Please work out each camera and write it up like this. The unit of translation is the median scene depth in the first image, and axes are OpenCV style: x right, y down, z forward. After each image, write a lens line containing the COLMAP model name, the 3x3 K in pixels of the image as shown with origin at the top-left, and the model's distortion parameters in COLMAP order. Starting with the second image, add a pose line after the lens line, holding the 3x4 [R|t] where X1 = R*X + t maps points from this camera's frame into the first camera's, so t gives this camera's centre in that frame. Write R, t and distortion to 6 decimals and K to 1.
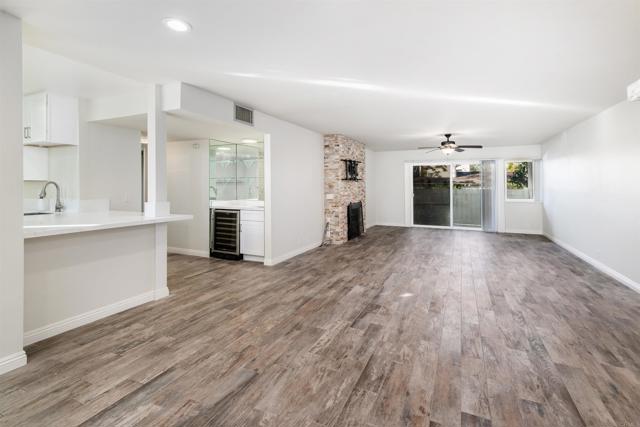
lens RADIAL K [[288.9, 0, 330.3], [0, 288.9, 205.6], [0, 0, 1]] dist [0.009646, -0.000850]
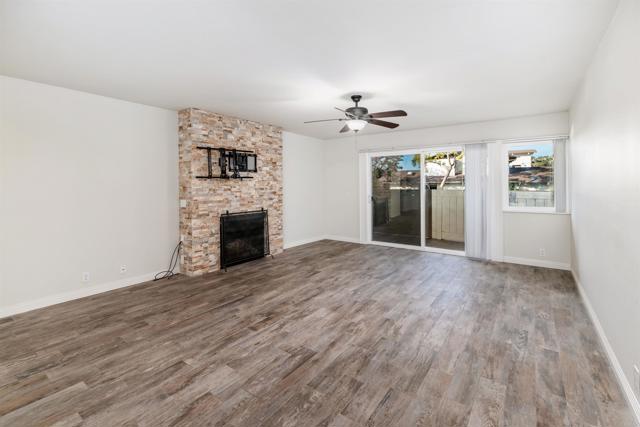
lens RADIAL K [[288.9, 0, 321.8], [0, 288.9, 208.6], [0, 0, 1]] dist [0.009646, -0.000850]
pose [[0.979429, 0.008484, -0.201611, 0.428533], [-0.005903, 0.999893, 0.013398, -0.029081], [0.201703, -0.011932, 0.979374, 0.397511]]
